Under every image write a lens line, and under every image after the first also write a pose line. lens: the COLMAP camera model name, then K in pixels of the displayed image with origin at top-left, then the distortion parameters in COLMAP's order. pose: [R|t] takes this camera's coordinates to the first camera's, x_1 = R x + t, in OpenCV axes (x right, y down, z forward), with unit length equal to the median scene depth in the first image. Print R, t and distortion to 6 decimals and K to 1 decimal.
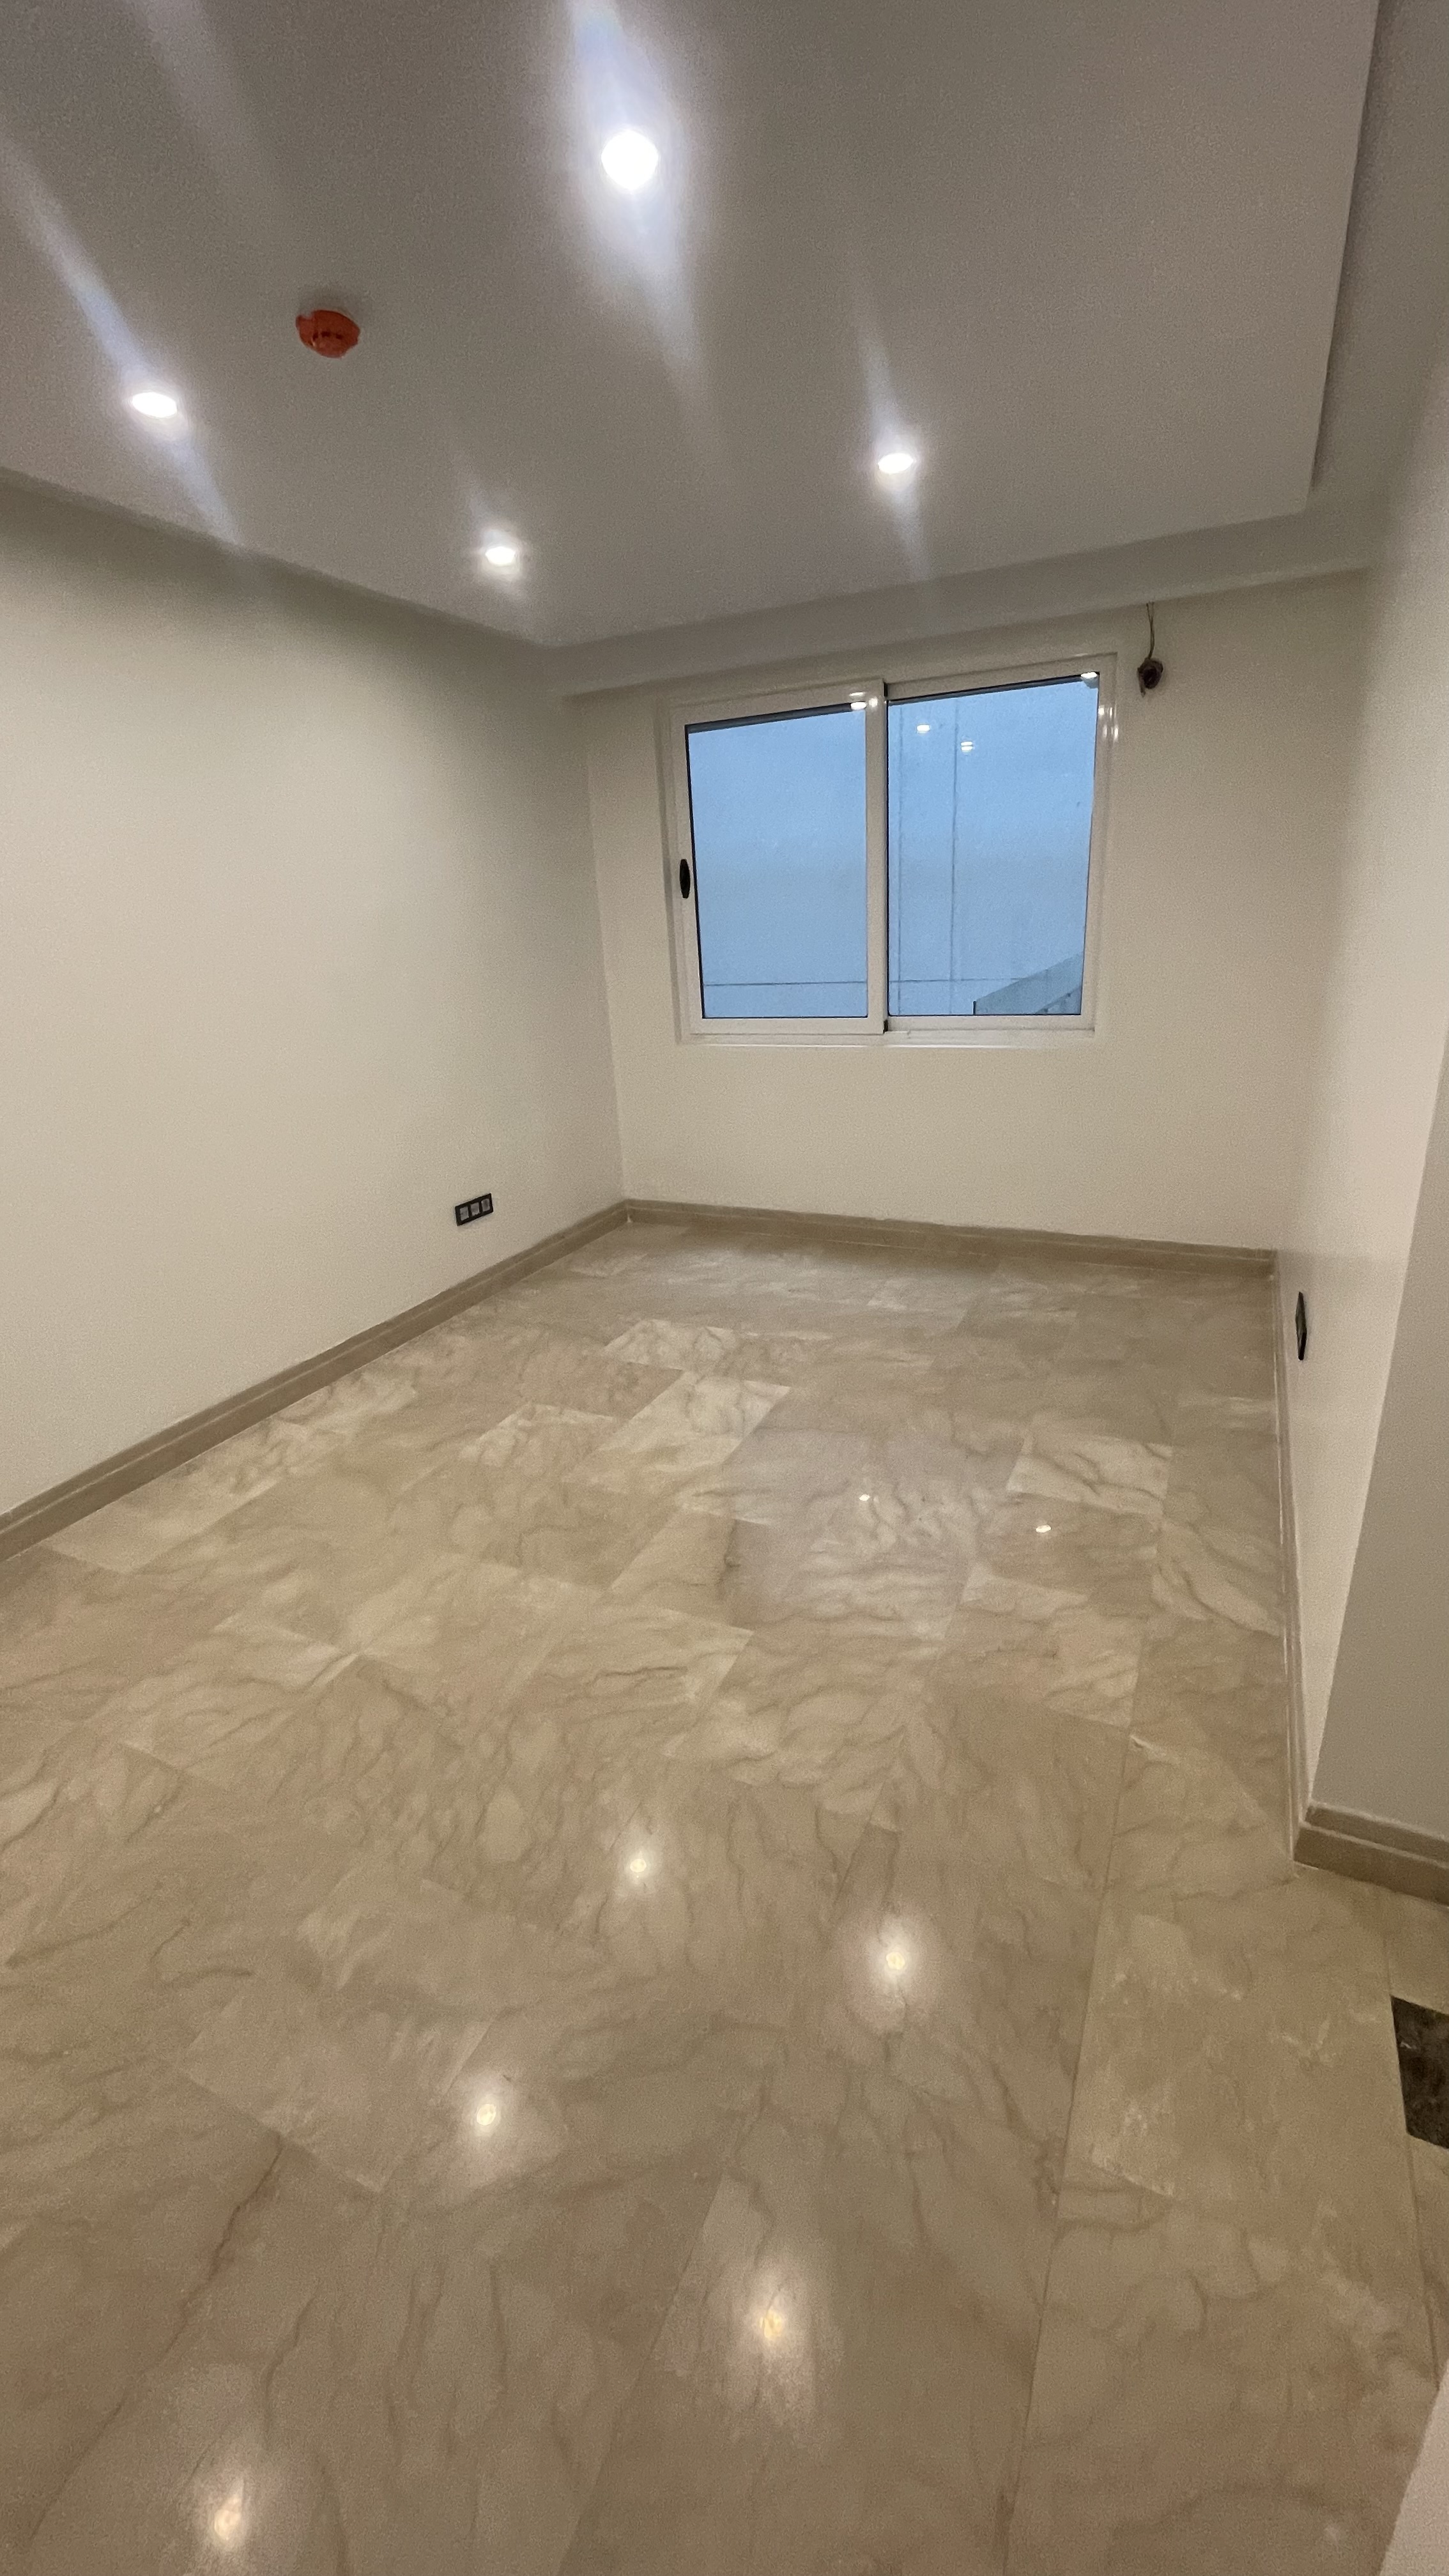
lens RADIAL K [[1049.1, 0, 724.5], [0, 1049.1, 1288.0], [0, 0, 1]] dist [0.000675, -0.000097]
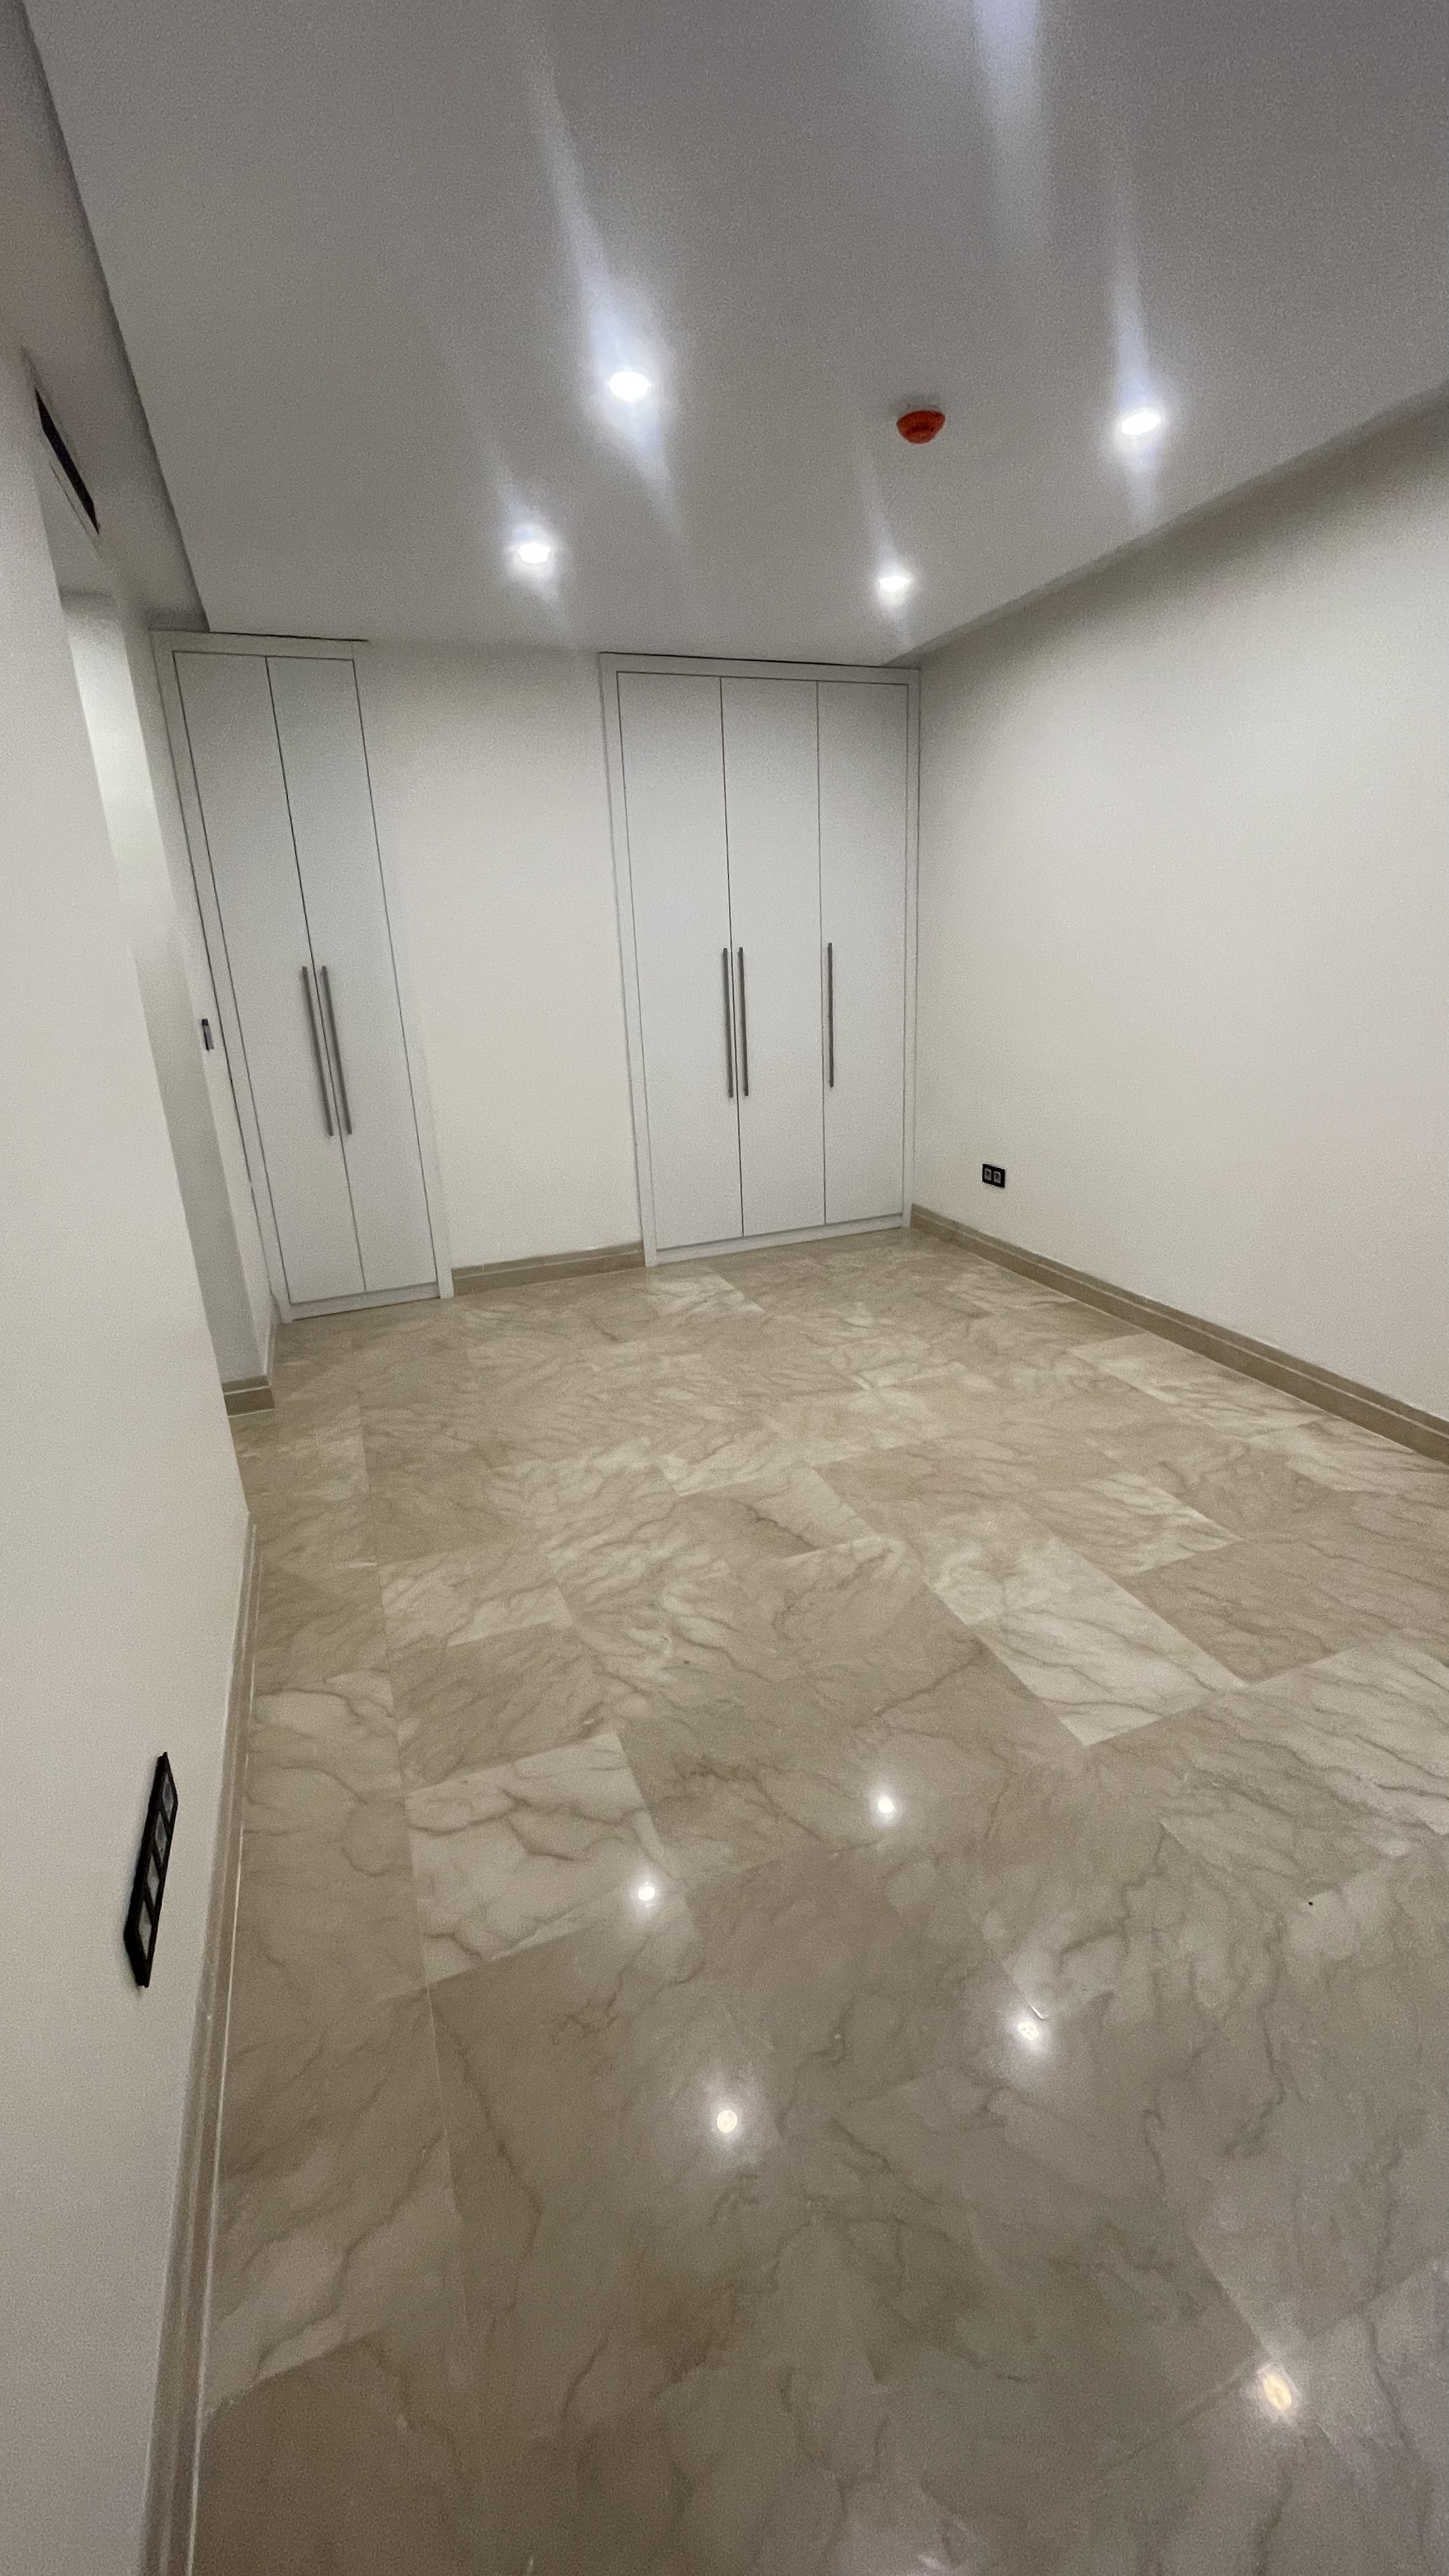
lens RADIAL K [[1049.1, 0, 724.5], [0, 1049.1, 1288.0], [0, 0, 1]] dist [0.000675, -0.000097]
pose [[-0.689969, 0.302515, -0.657592, 0.613910], [-0.174795, 0.811958, 0.556930, -0.474226], [0.702417, 0.499208, -0.507348, 1.307542]]
